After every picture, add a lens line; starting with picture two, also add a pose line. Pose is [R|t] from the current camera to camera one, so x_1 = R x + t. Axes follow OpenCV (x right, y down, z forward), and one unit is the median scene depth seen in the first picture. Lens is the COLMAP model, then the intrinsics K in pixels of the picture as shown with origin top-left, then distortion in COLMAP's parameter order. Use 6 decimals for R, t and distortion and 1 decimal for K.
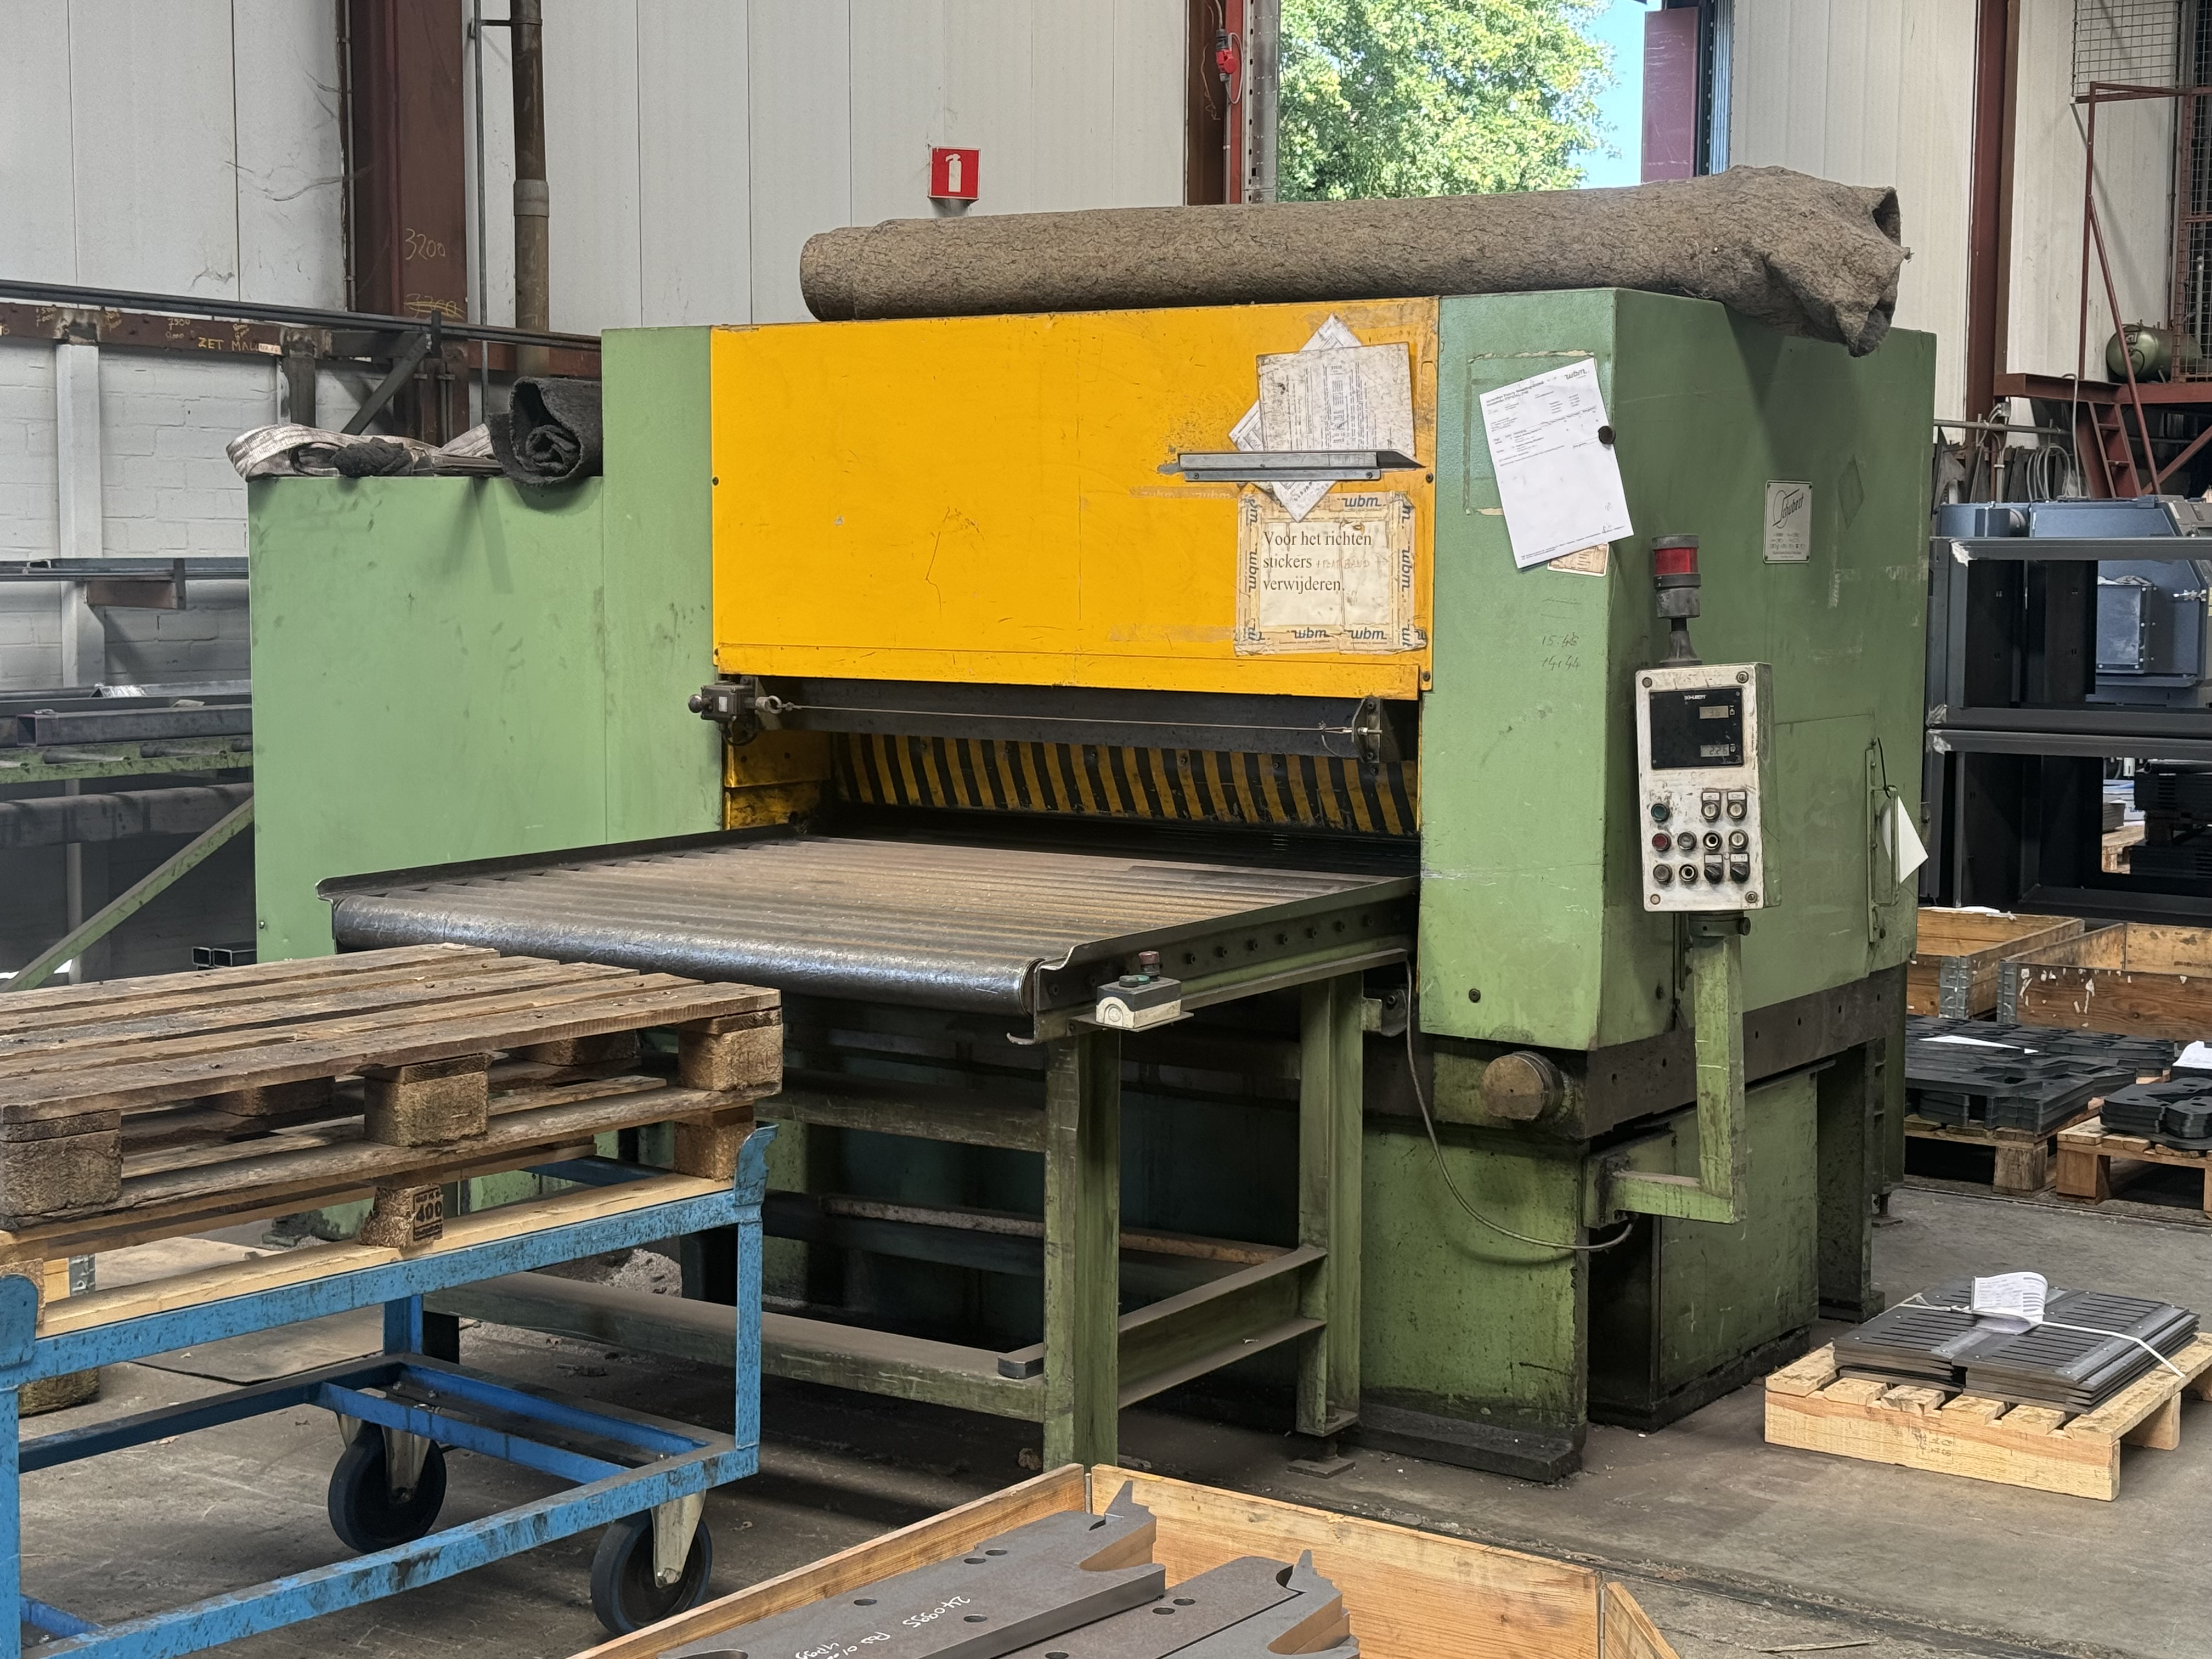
lens RADIAL K [[3216.5, 0, 1106.0], [0, 3216.5, 829.5], [0, 0, 1]] dist [0.149908, -0.090959]
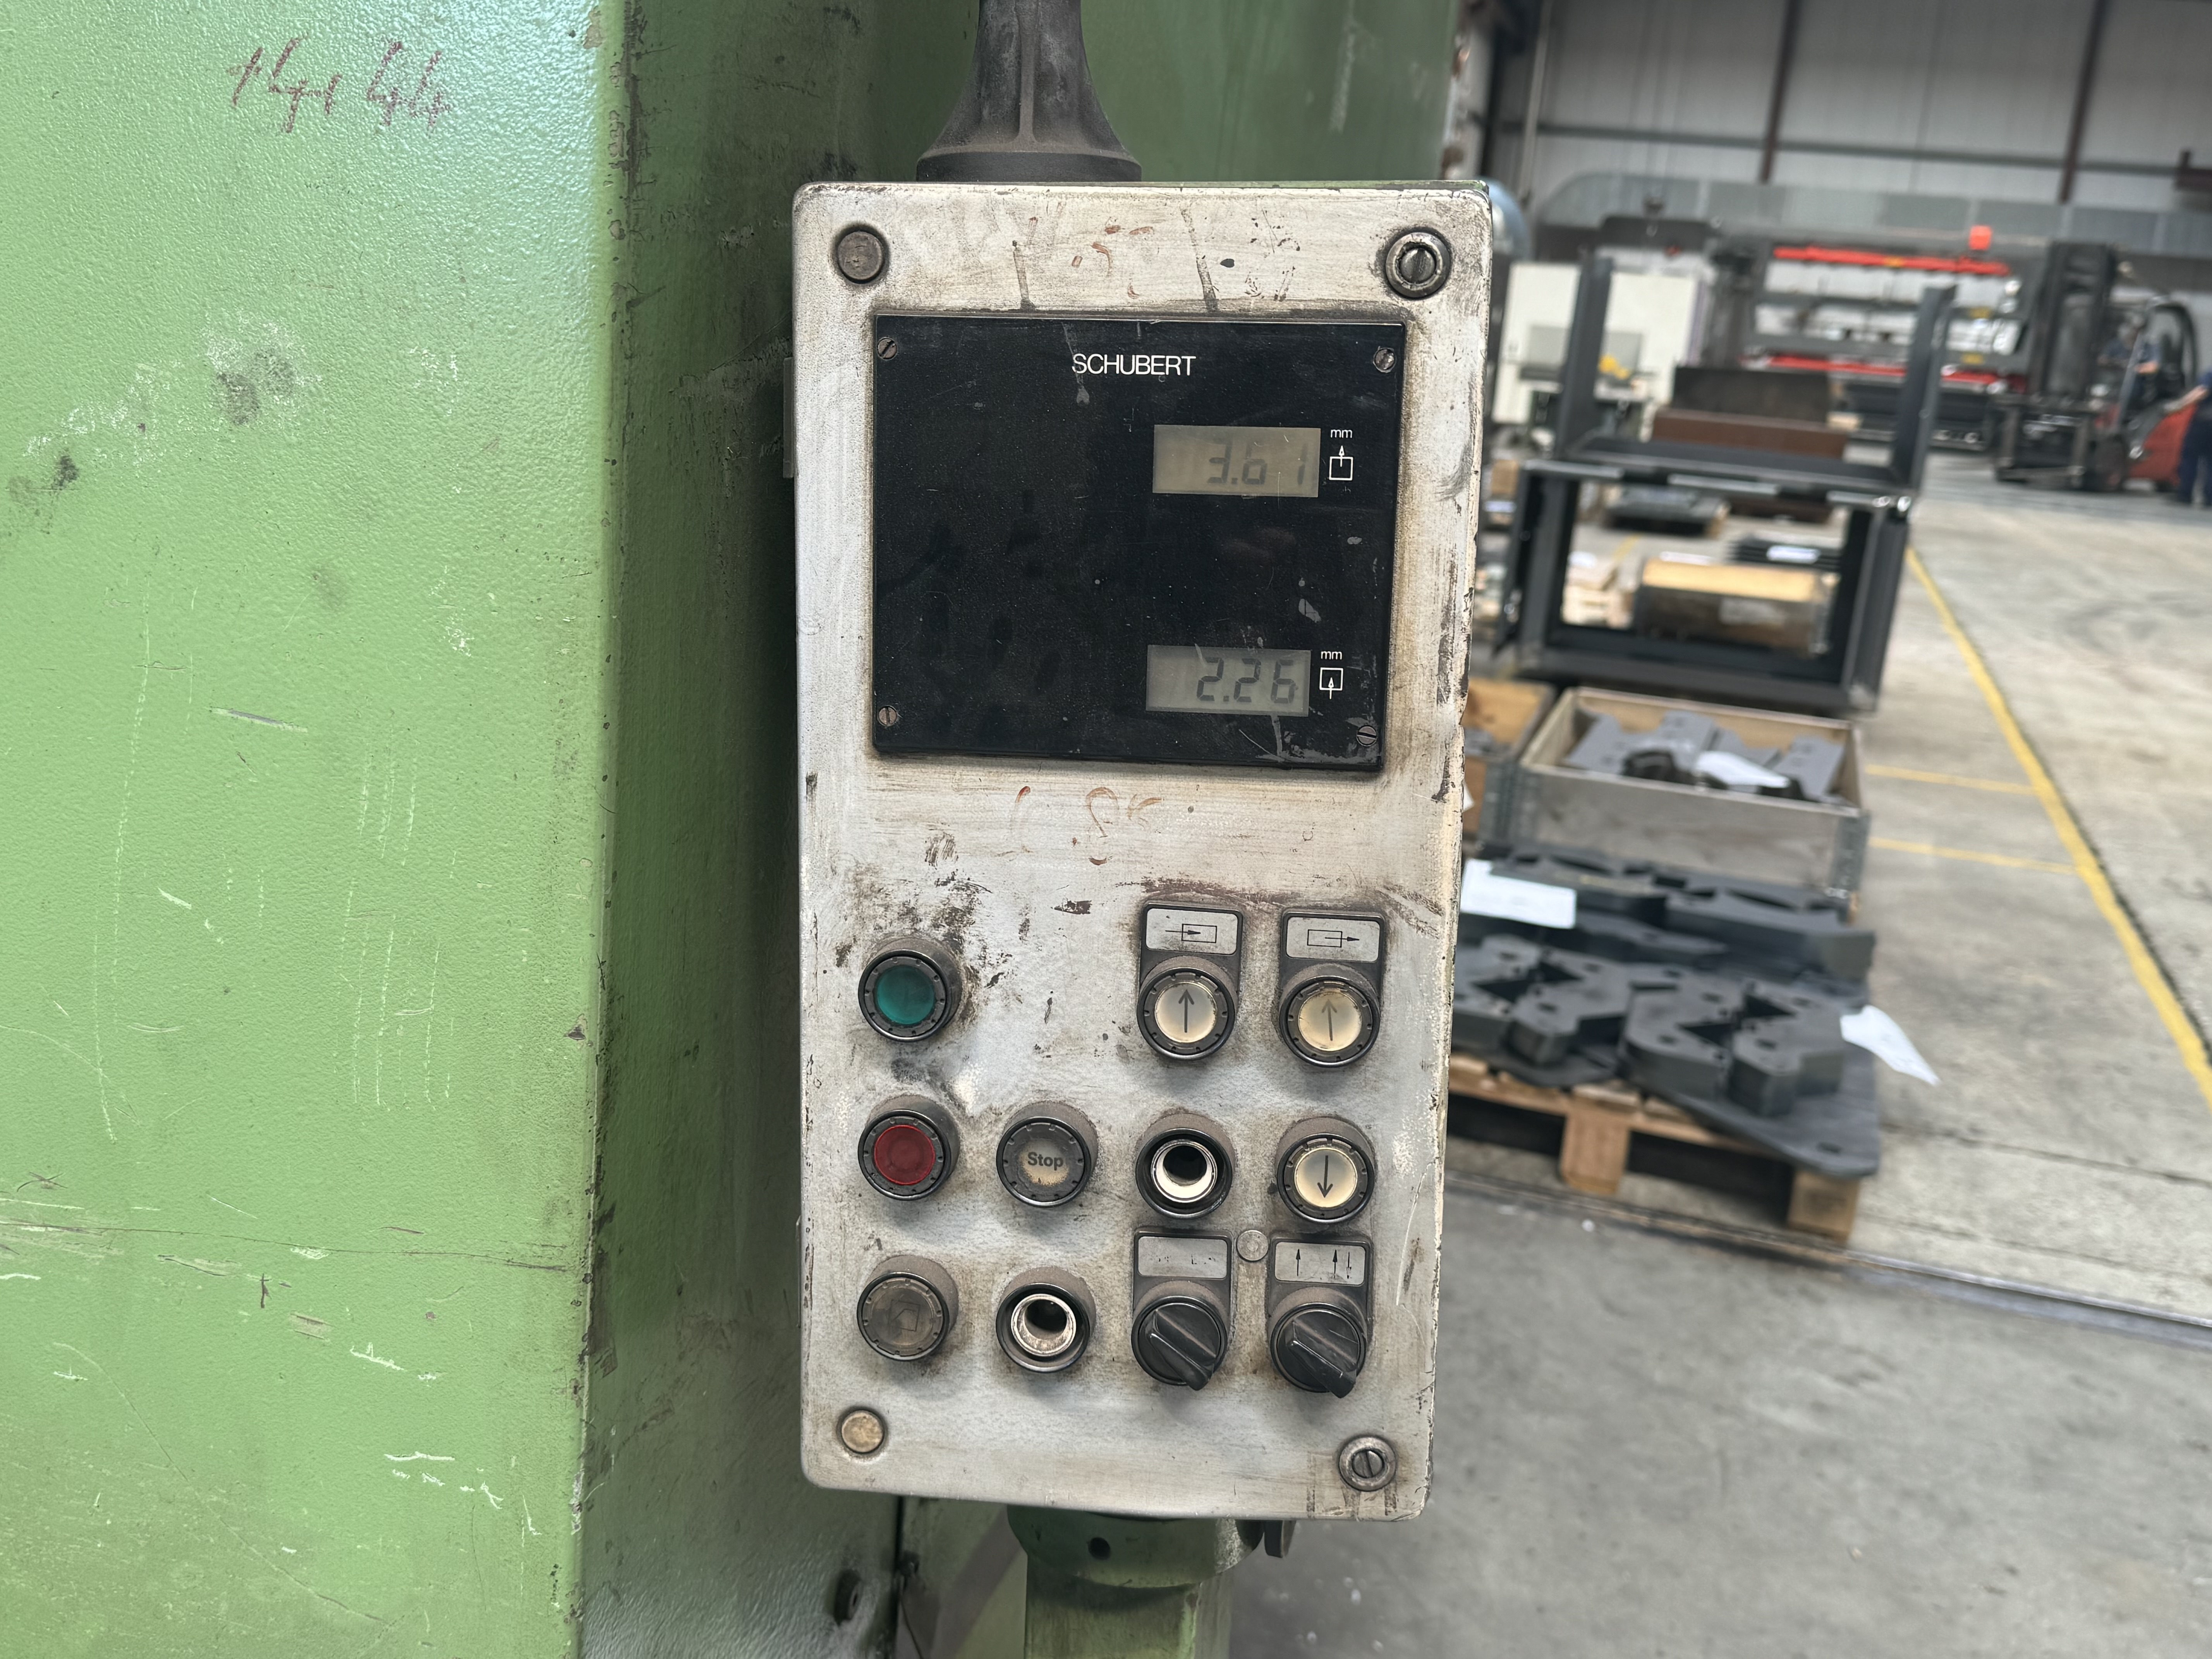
lens RADIAL K [[2134.4, 0, 1106.0], [0, 2134.4, 829.5], [0, 0, 1]] dist [0.153550, -0.310532]
pose [[0.949272, 0.001152, 0.314453, 0.137579], [-0.055322, 0.985008, 0.163398, -0.033370], [-0.309550, -0.172505, 0.935105, 0.844895]]
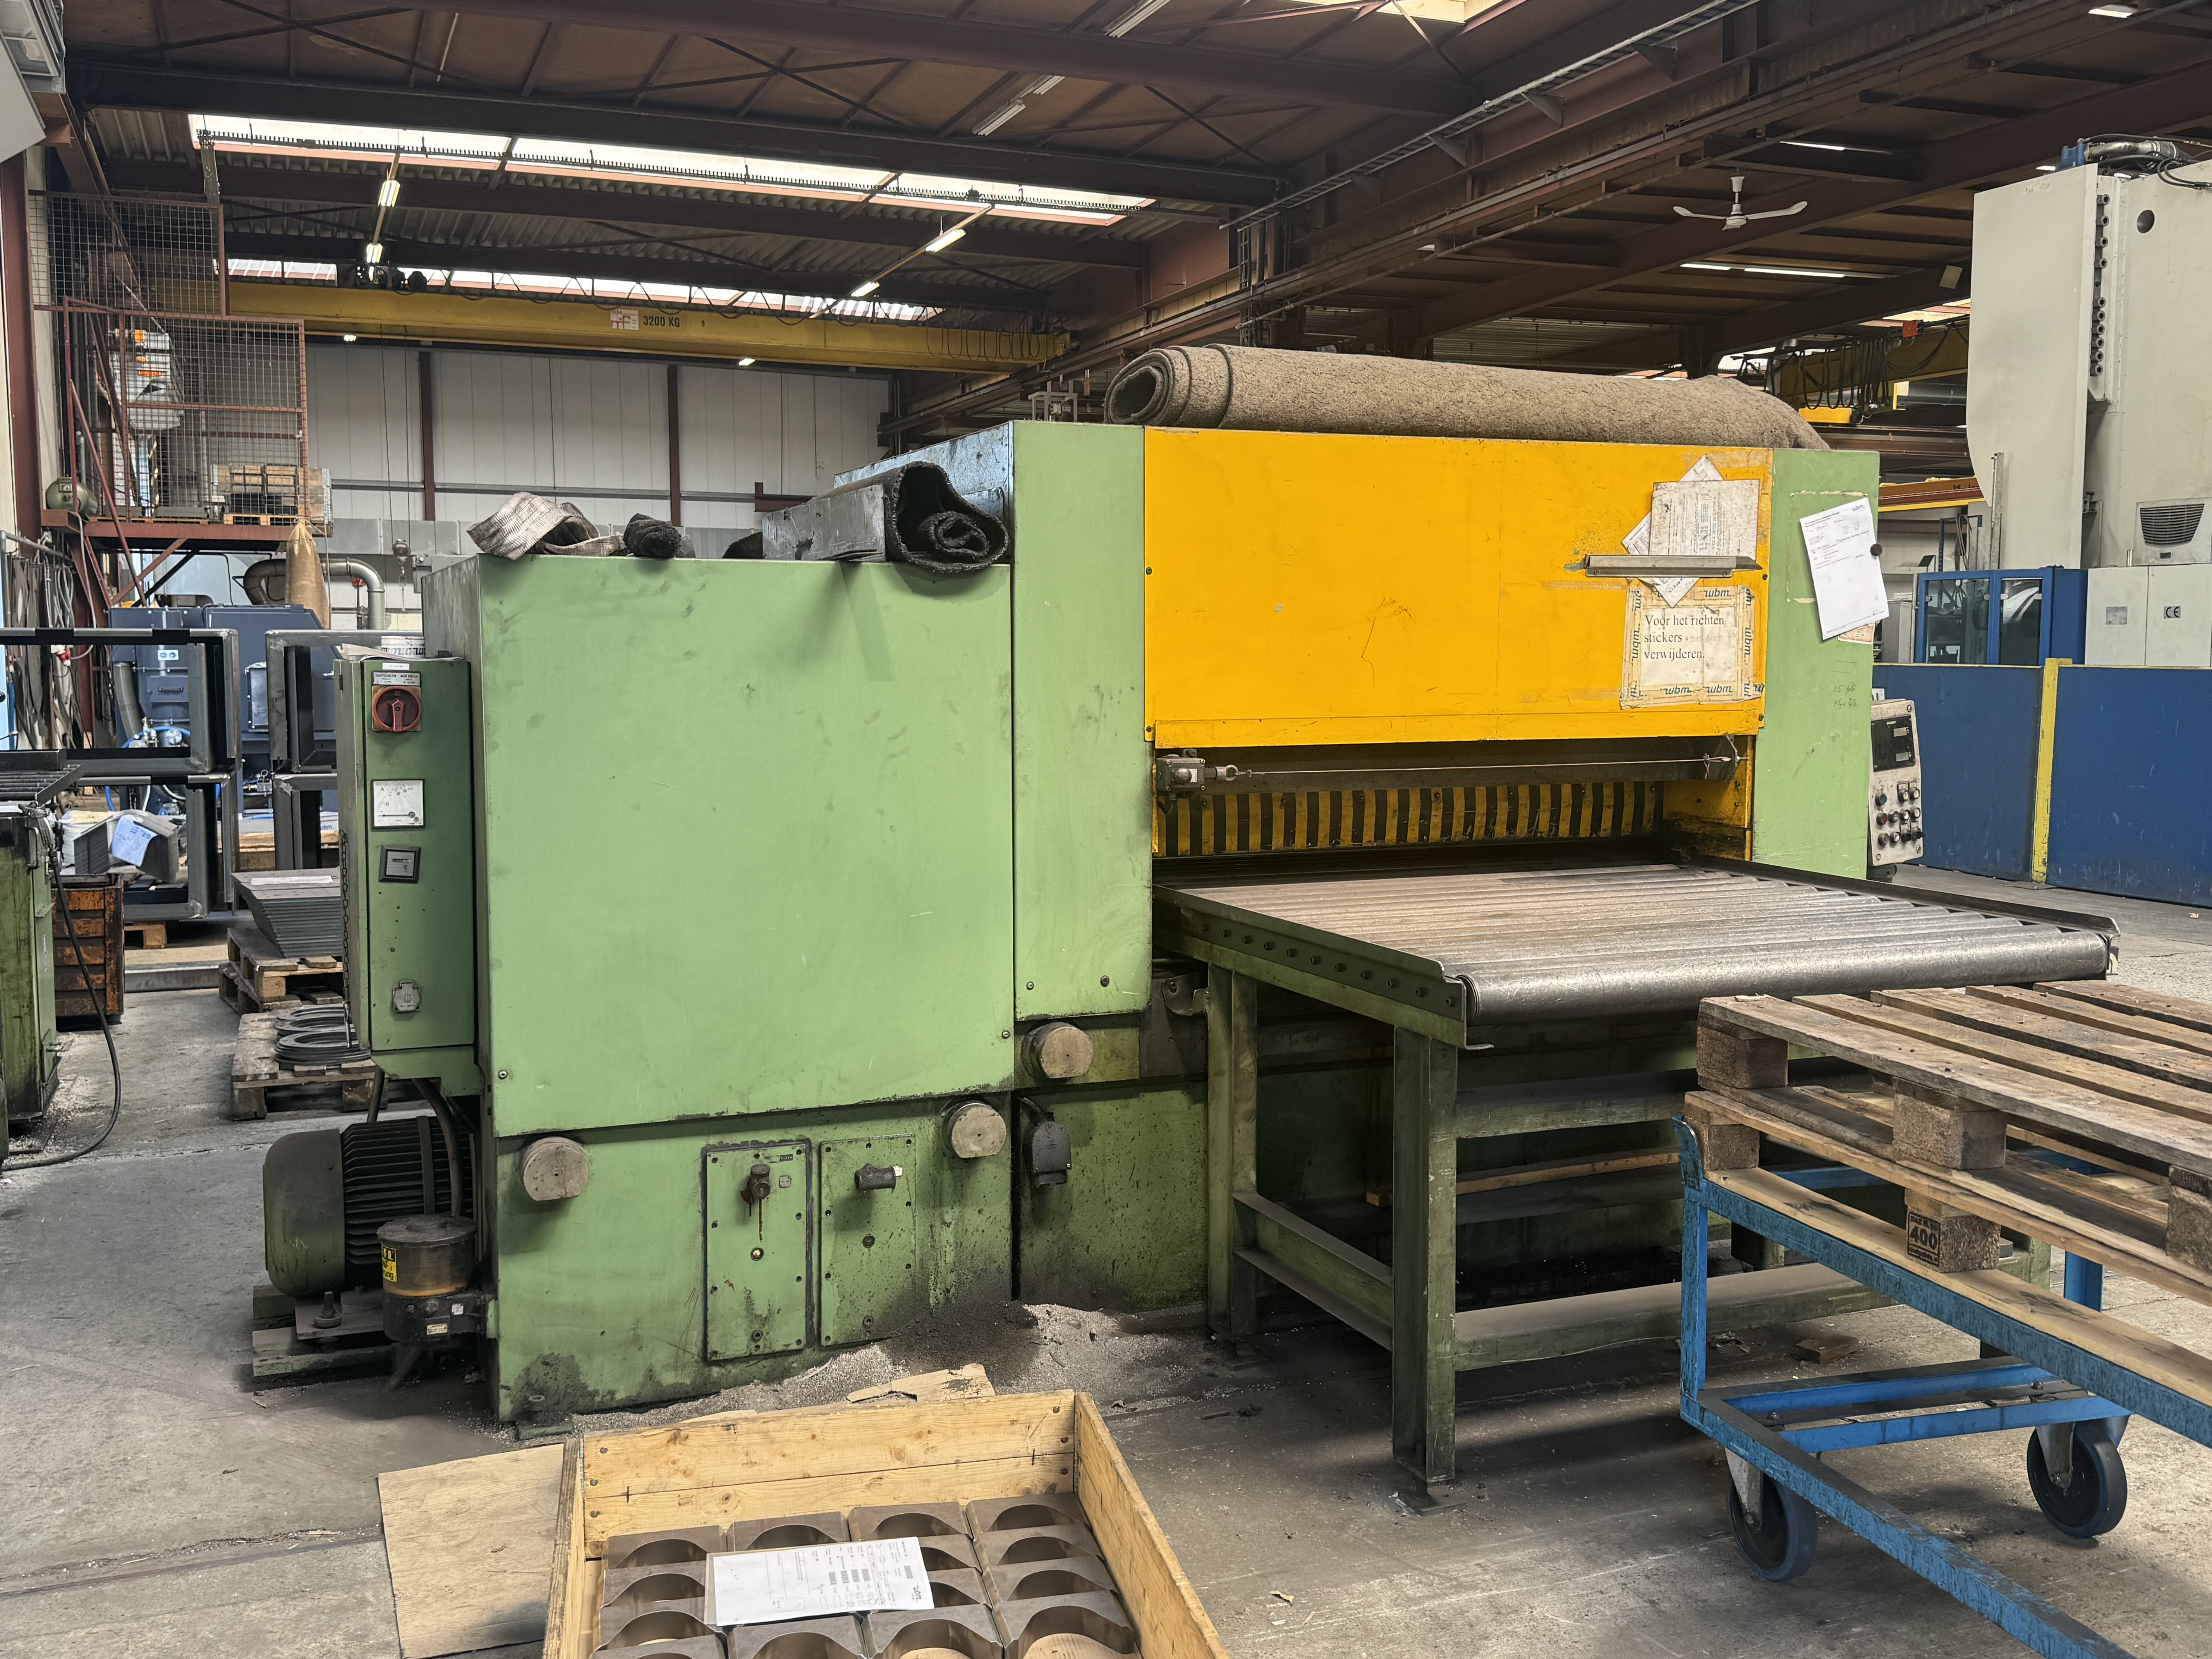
lens RADIAL K [[2061.6, 0, 1106.0], [0, 2061.6, 829.5], [0, 0, 1]] dist [0.177191, -0.279935]
pose [[0.551601, -0.080486, 0.830216, -0.810430], [0.079245, 0.995888, 0.043896, -0.060678], [-0.830336, 0.041577, 0.555711, 0.720135]]
